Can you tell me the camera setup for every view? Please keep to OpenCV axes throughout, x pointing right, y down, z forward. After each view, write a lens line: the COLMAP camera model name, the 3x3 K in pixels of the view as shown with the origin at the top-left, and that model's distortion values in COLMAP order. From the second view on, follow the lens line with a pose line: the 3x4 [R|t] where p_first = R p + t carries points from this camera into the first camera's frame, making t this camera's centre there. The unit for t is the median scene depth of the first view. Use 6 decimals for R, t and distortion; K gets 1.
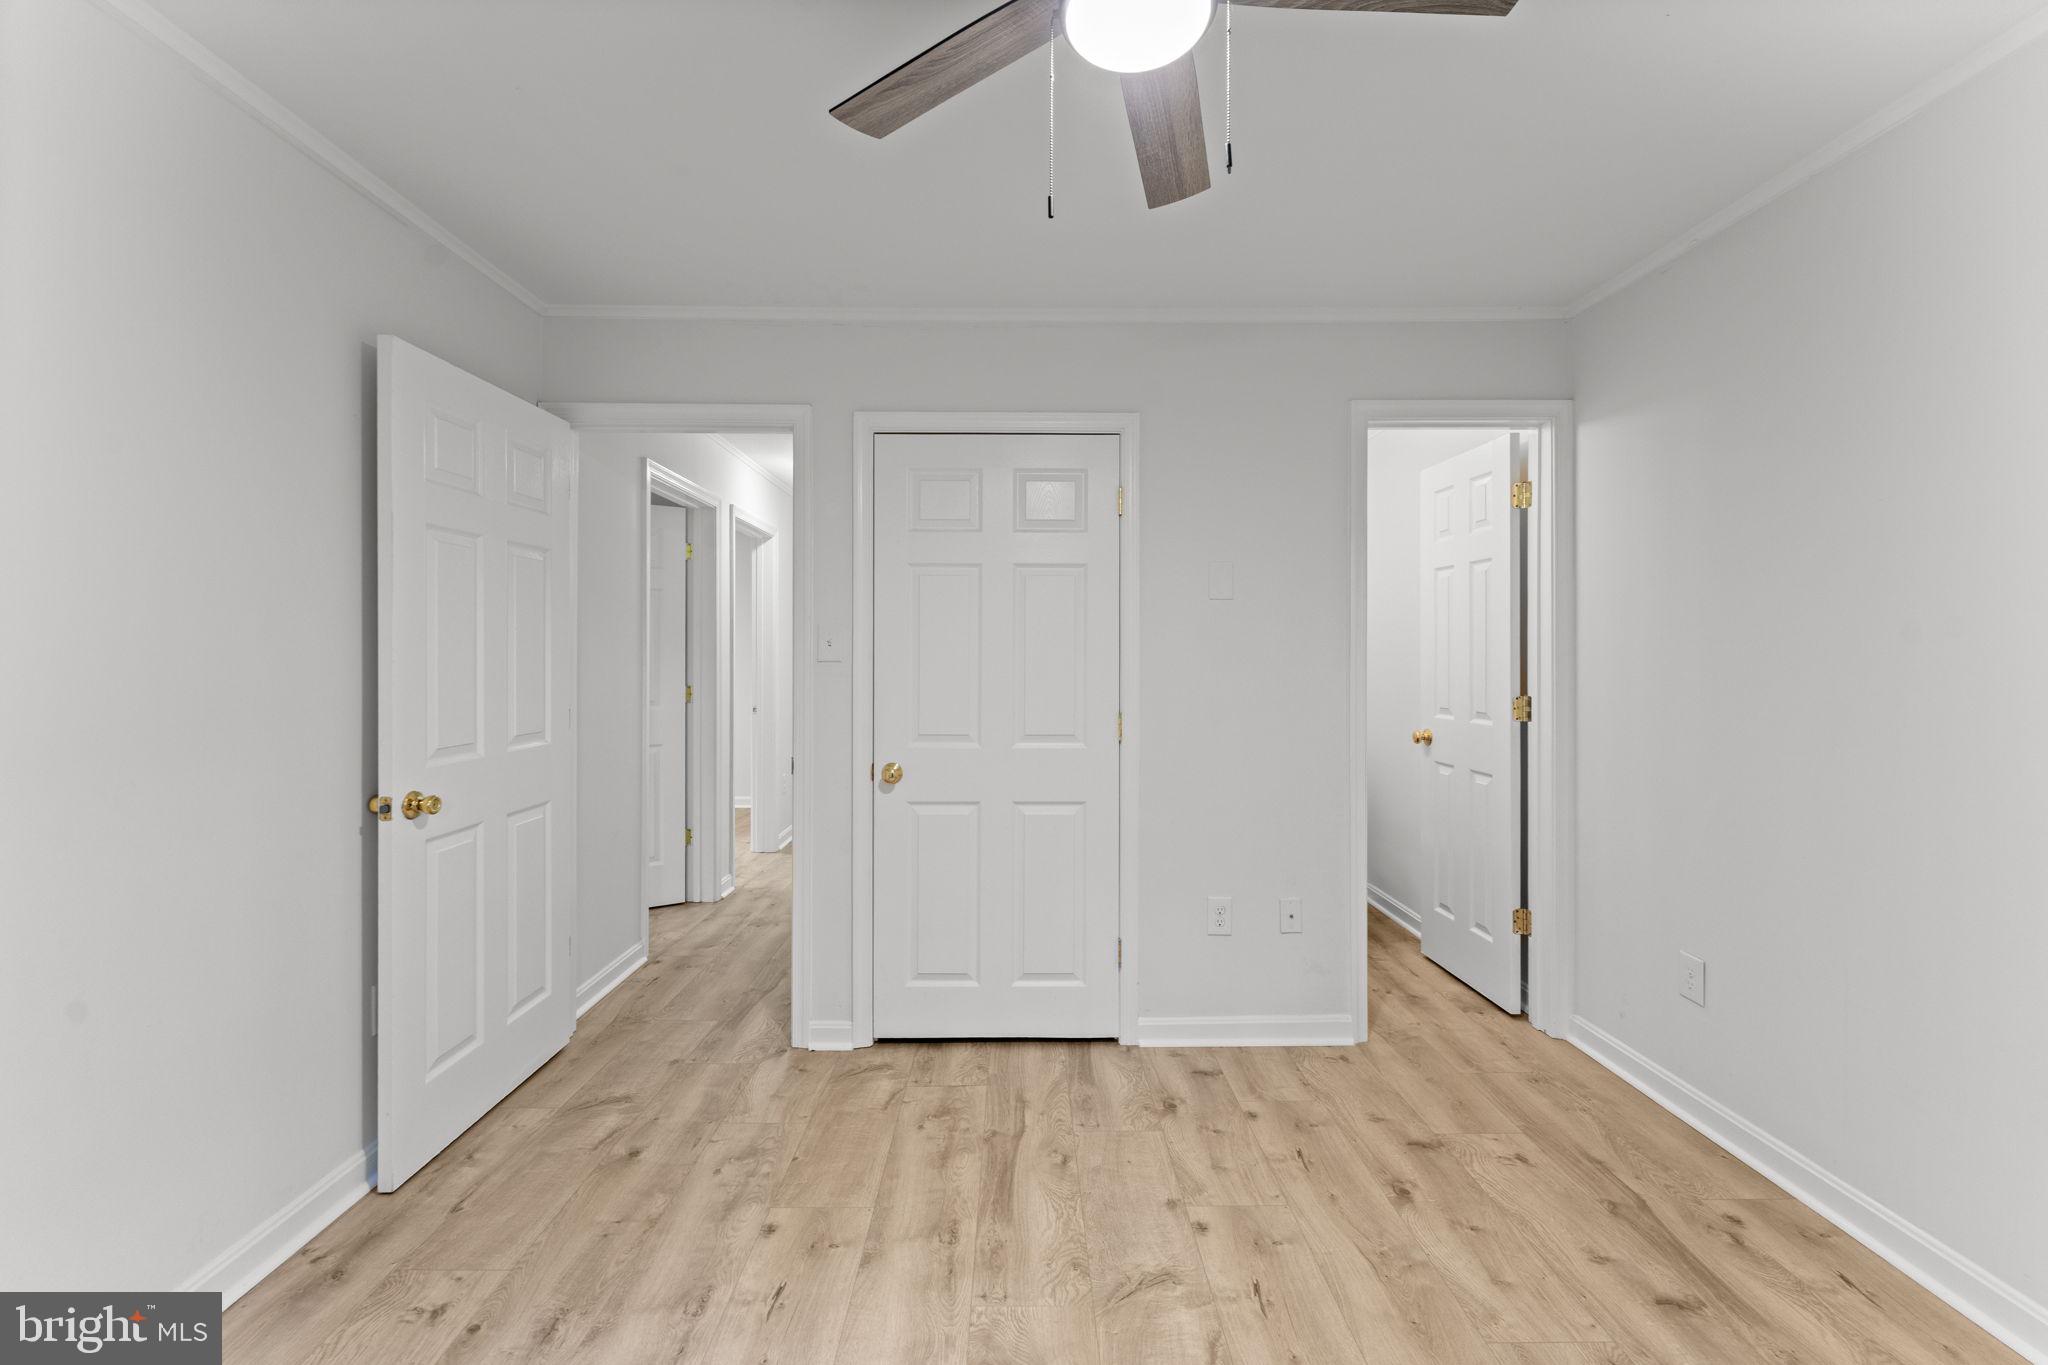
lens RADIAL K [[835.5, 0, 1027.7], [0, 835.5, 658.4], [0, 0, 1]] dist [-0.001259, -0.000440]
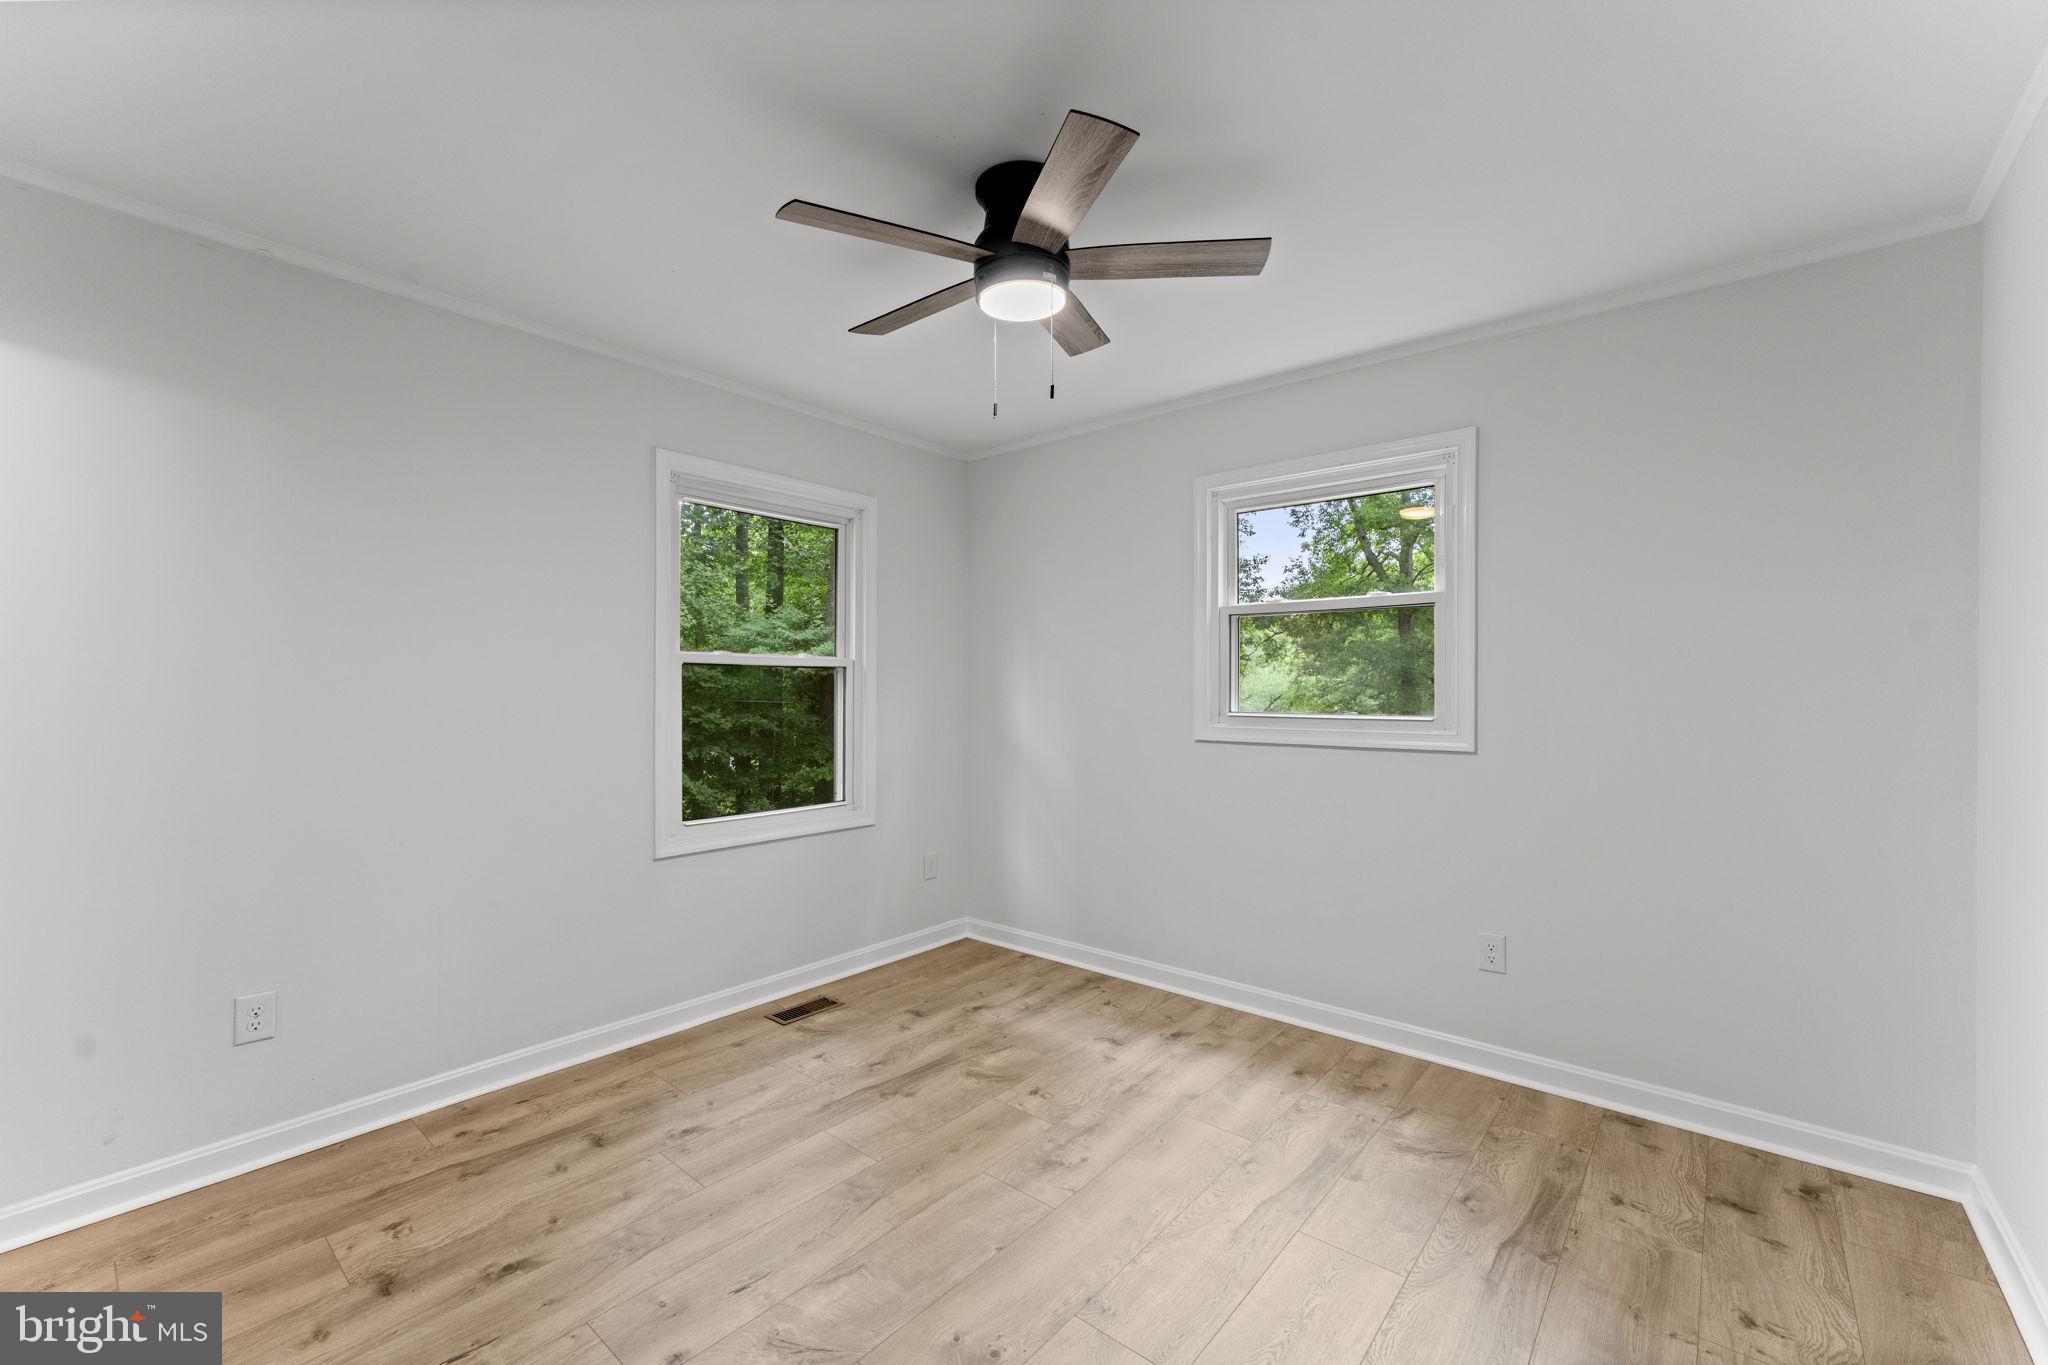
lens RADIAL K [[835.5, 0, 1012.2], [0, 835.5, 681.4], [0, 0, 1]] dist [-0.001259, -0.000440]
pose [[-0.749724, 0.003278, 0.661743, -0.525357], [0.002394, 0.999995, -0.002241, 0.000093], [-0.661747, -0.000096, -0.749727, 1.217764]]
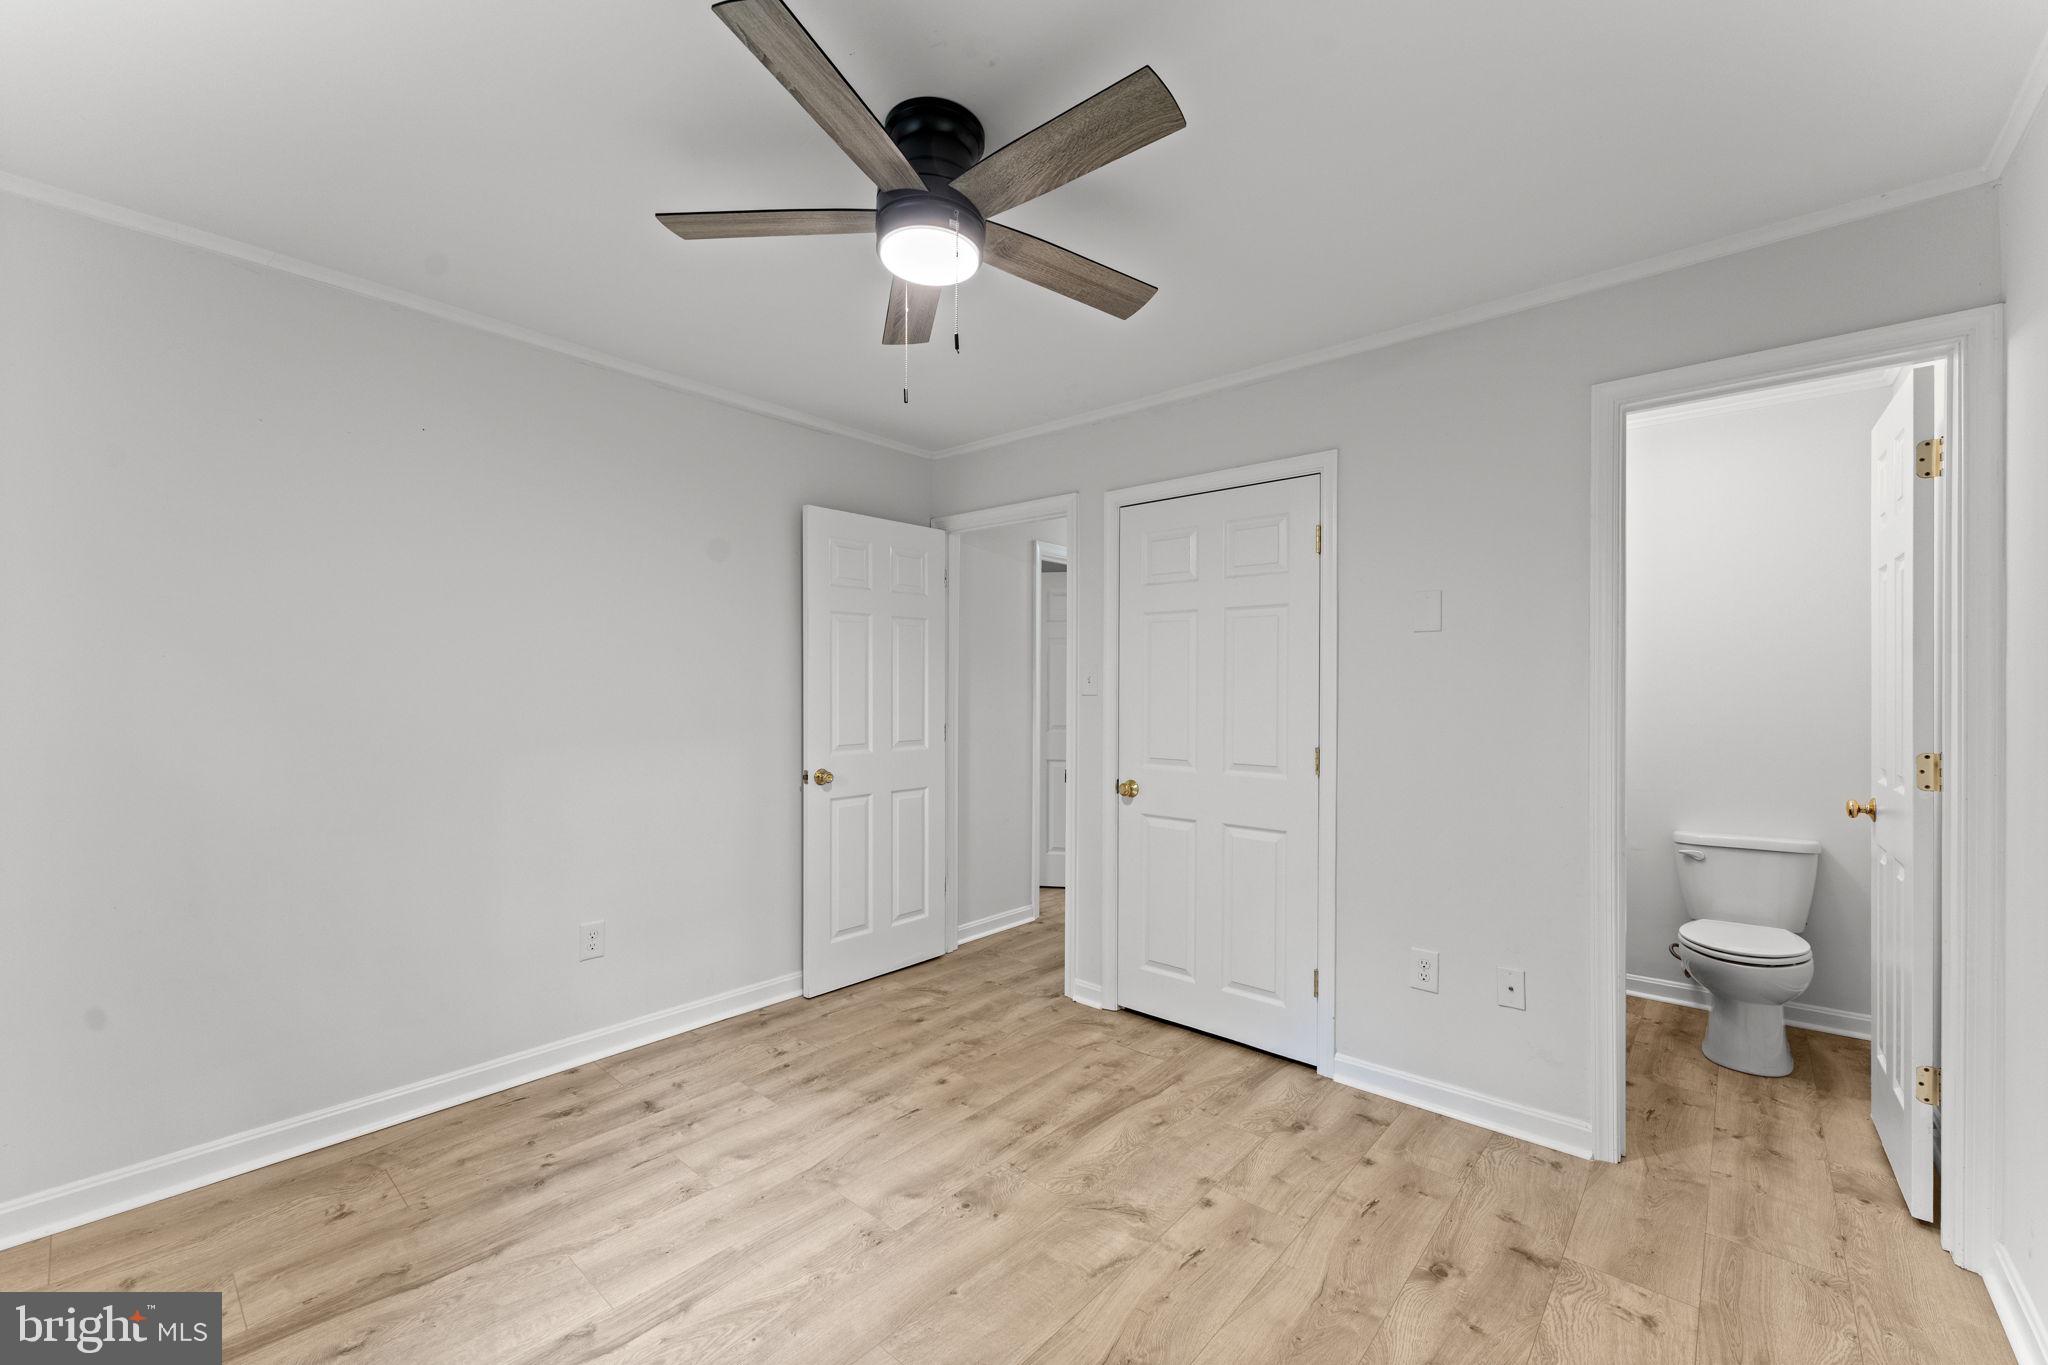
lens RADIAL K [[835.5, 0, 1023.0], [0, 835.5, 694.9], [0, 0, 1]] dist [-0.001259, -0.000440]
pose [[0.744251, 0.007111, -0.667863, 0.662963], [-0.005682, 0.999975, 0.004316, -0.001747], [0.667876, 0.000582, 0.744272, 0.003078]]
